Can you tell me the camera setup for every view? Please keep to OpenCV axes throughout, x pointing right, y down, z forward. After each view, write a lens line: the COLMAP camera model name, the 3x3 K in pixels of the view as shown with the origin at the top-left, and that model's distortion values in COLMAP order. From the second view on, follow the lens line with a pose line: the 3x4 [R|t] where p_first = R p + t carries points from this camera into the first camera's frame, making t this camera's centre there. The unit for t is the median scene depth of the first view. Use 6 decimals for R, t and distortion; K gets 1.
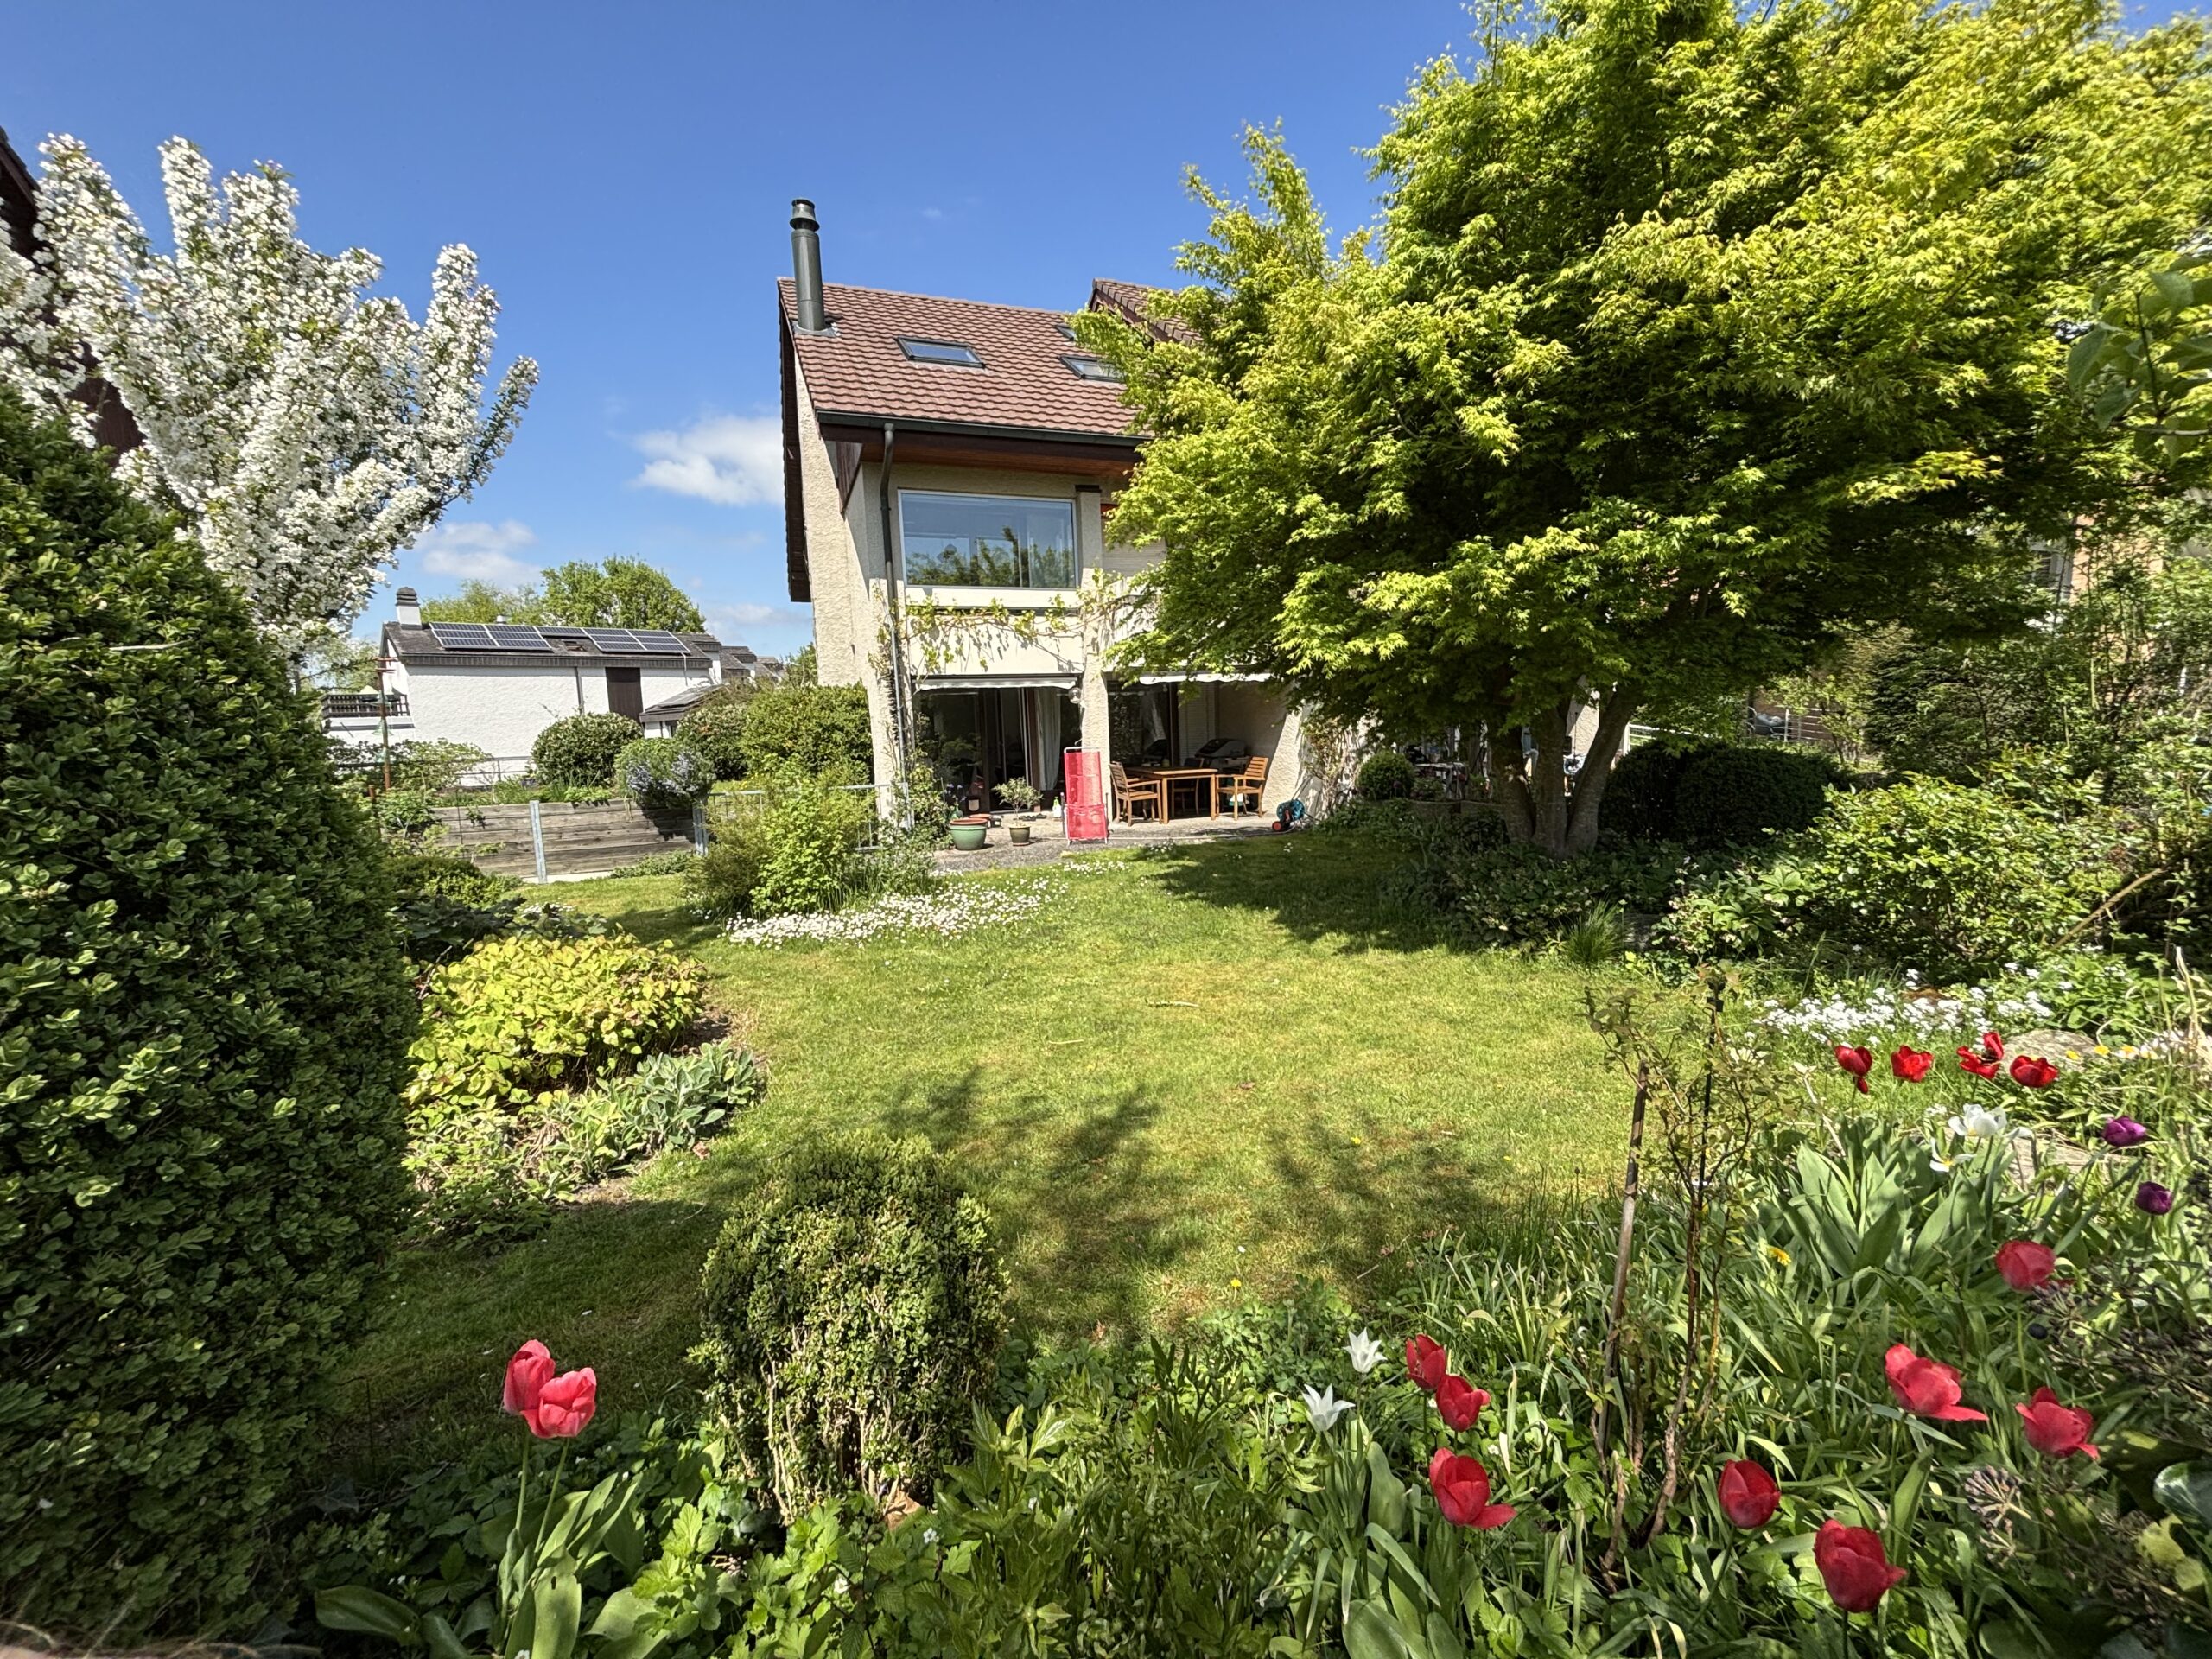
lens RADIAL K [[891.6, 0, 1072.1], [0, 891.6, 817.3], [0, 0, 1]] dist [0.016916, -0.003515]
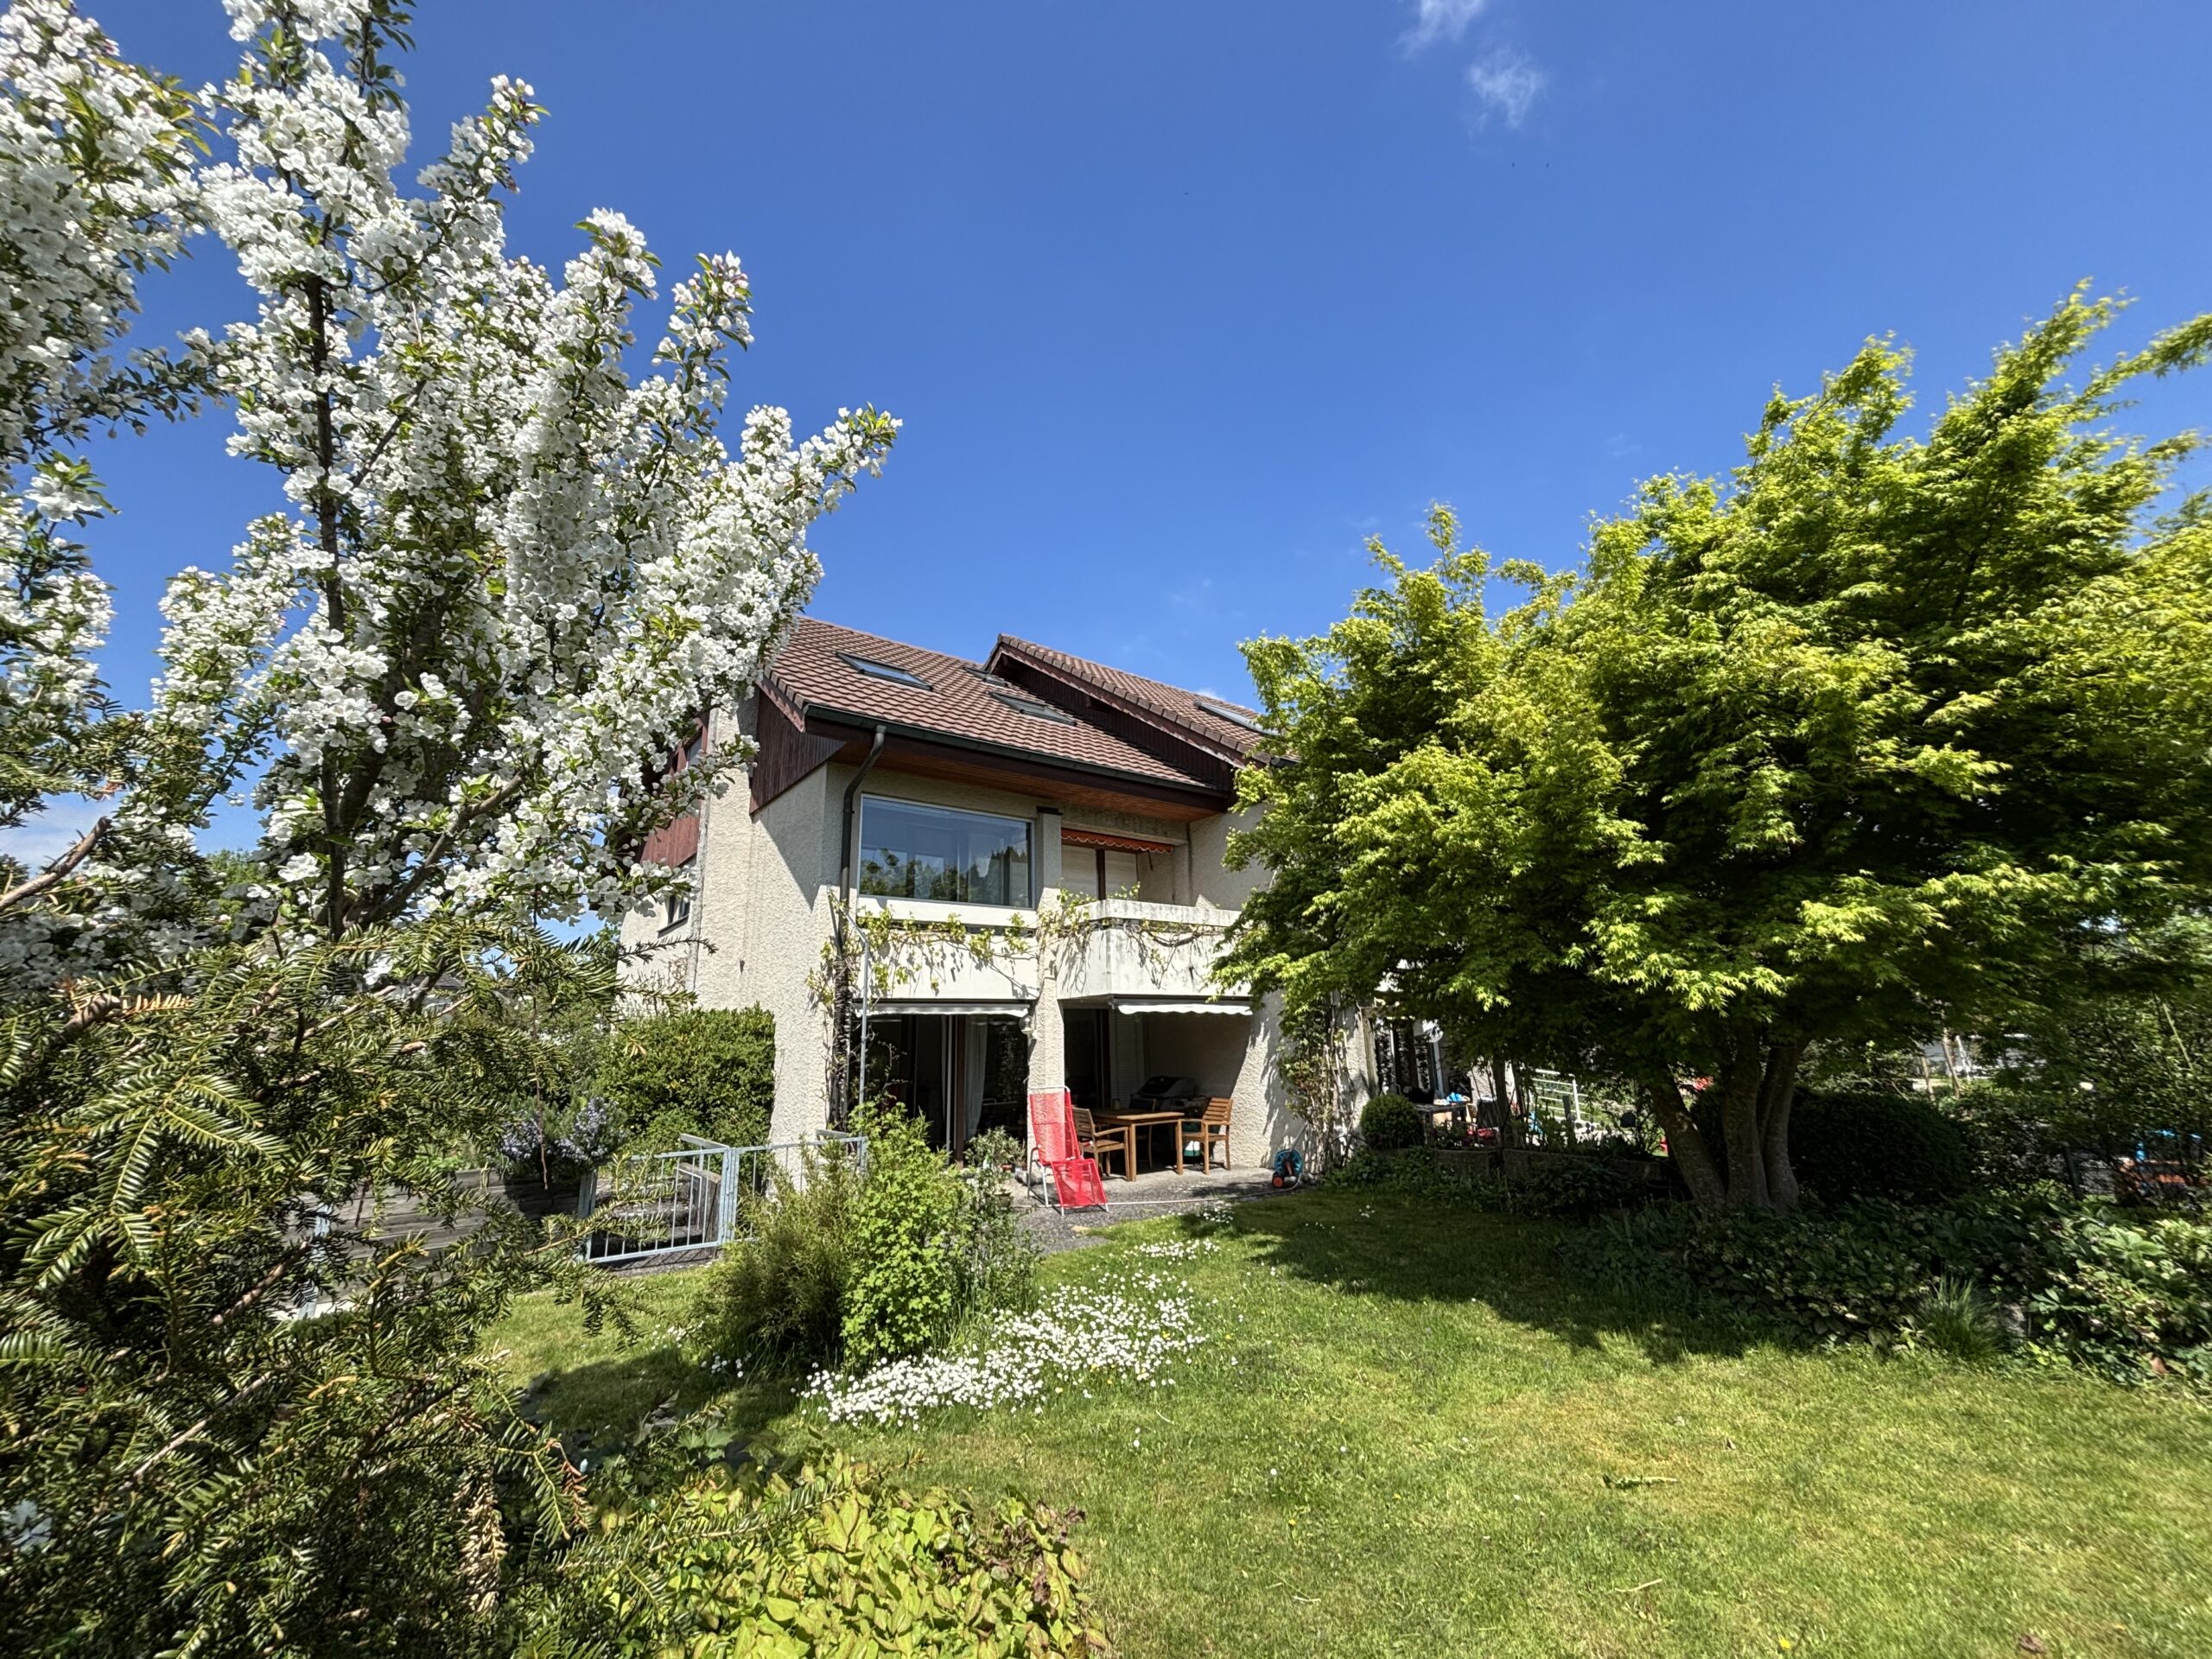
lens RADIAL K [[891.5, 0, 1109.0], [0, 891.5, 798.6], [0, 0, 1]] dist [0.007610, -0.004022]
pose [[0.958194, 0.084831, 0.273253, -0.194351], [0.023699, 0.928223, -0.371267, -0.014036], [-0.285135, 0.362222, 0.887408, 0.110012]]
